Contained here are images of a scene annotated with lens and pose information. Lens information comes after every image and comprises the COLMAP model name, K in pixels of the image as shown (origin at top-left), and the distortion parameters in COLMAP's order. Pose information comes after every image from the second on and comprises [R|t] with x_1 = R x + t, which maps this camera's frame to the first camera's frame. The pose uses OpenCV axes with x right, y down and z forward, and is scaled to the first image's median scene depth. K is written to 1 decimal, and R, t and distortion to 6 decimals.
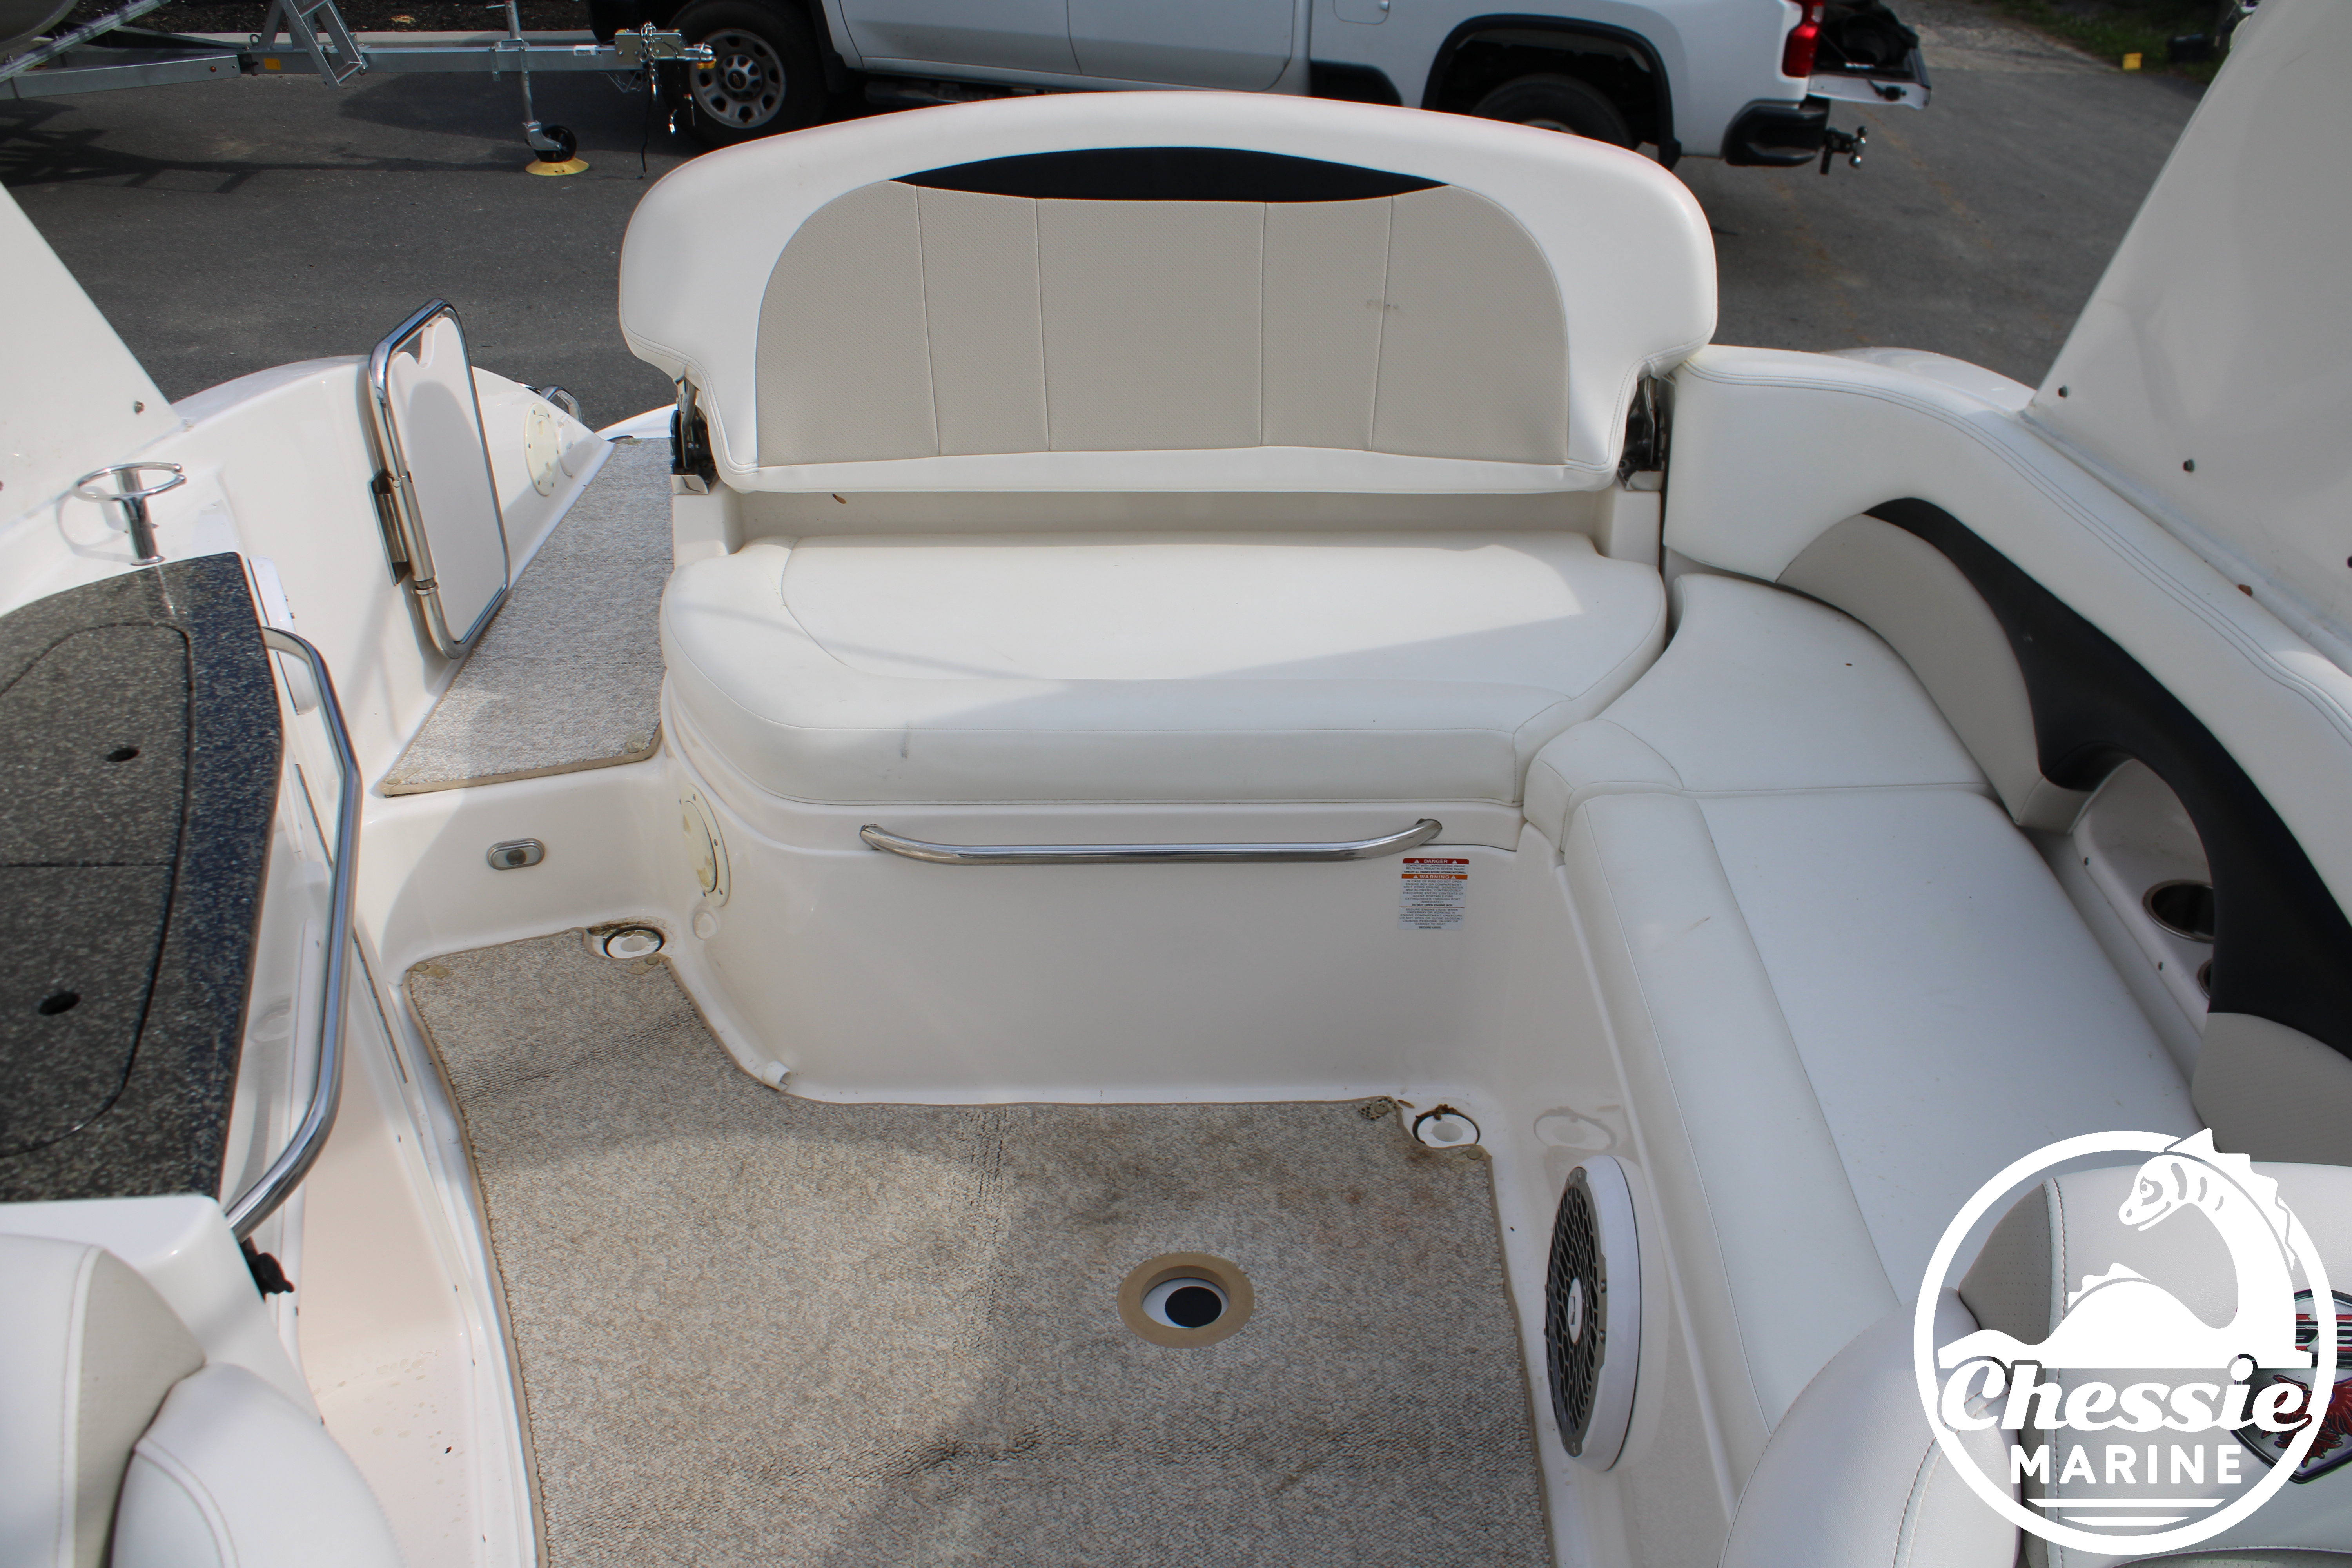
lens RADIAL K [[2036.5, 0, 1241.7], [0, 2036.5, 793.9], [0, 0, 1]] dist [-0.170118, 0.155596]
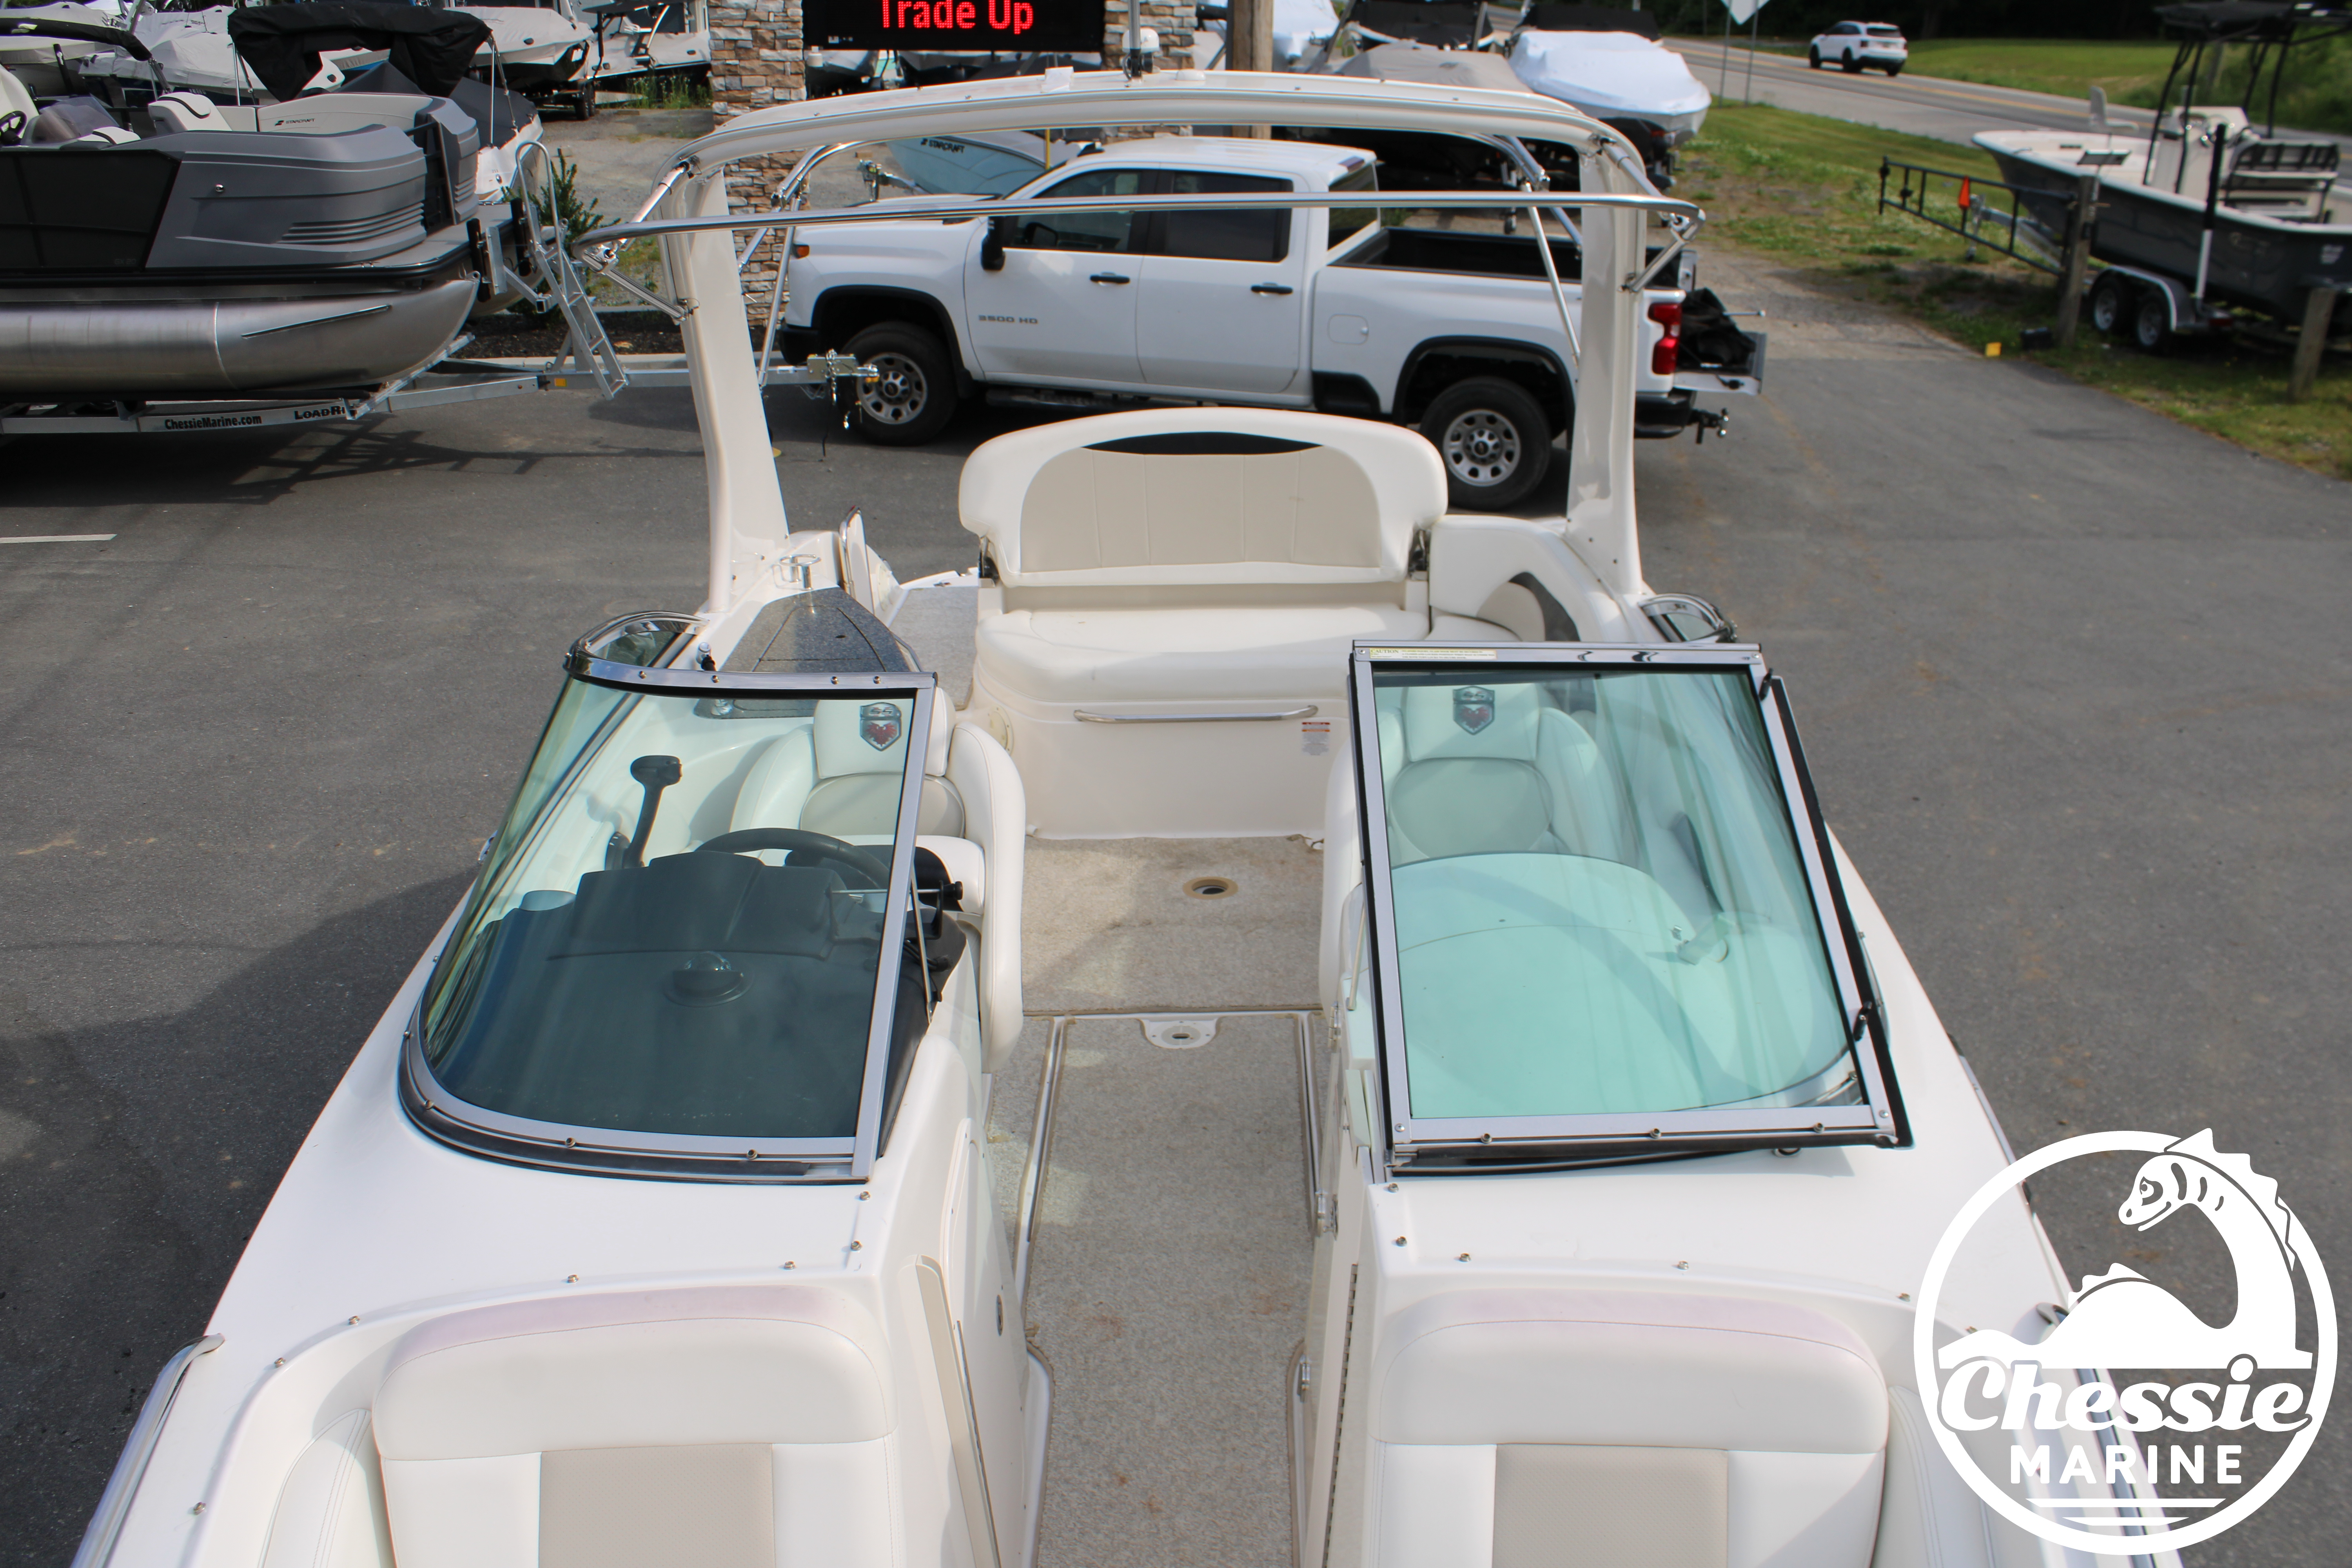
lens RADIAL K [[2021.4, 0, 1233.9], [0, 2021.4, 800.0], [0, 0, 1]] dist [-0.169739, 0.164608]
pose [[0.999486, -0.012569, -0.029494, 0.059543], [0.008546, 0.991114, -0.132743, 0.377200], [0.030901, 0.132423, 0.990711, -1.152456]]
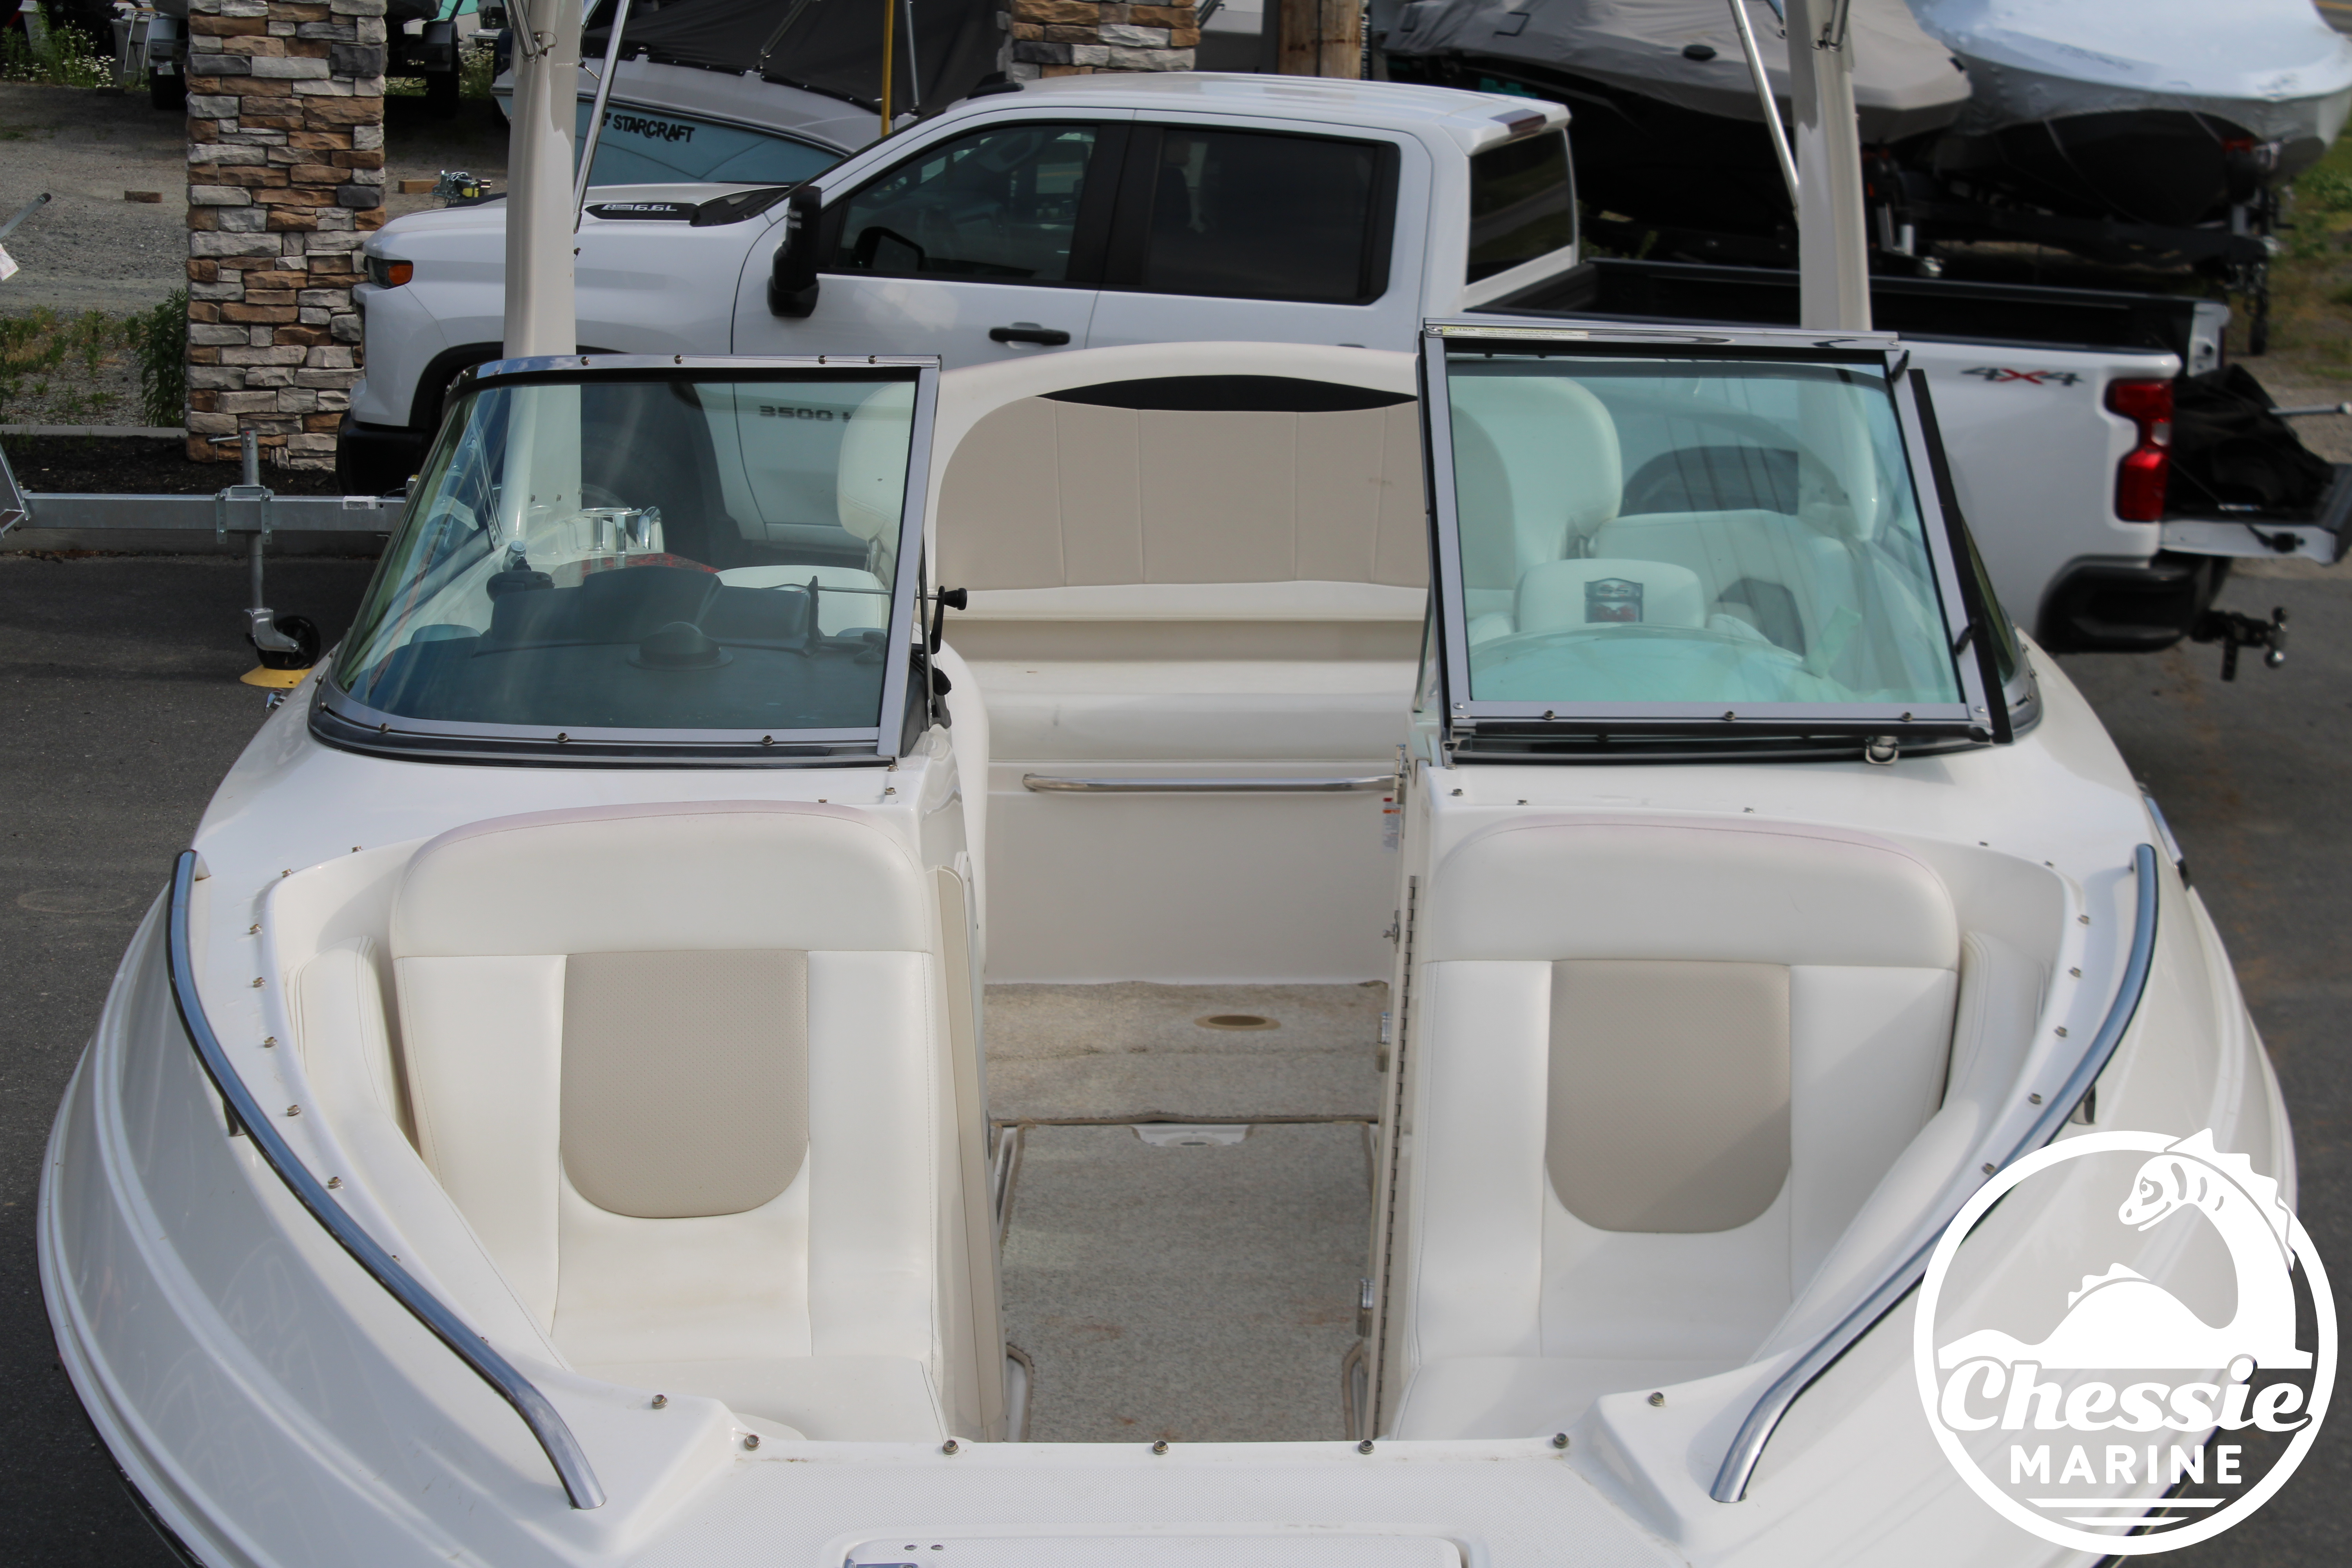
lens RADIAL K [[5298.7, 0, 1294.4], [0, 5298.7, 778.1], [0, 0, 1]] dist [0.054497, 0.348463]
pose [[0.999777, -0.004455, -0.020649, 0.081424], [-0.003013, 0.937447, -0.348116, 1.201515], [0.020908, 0.348101, 0.937224, -2.326871]]
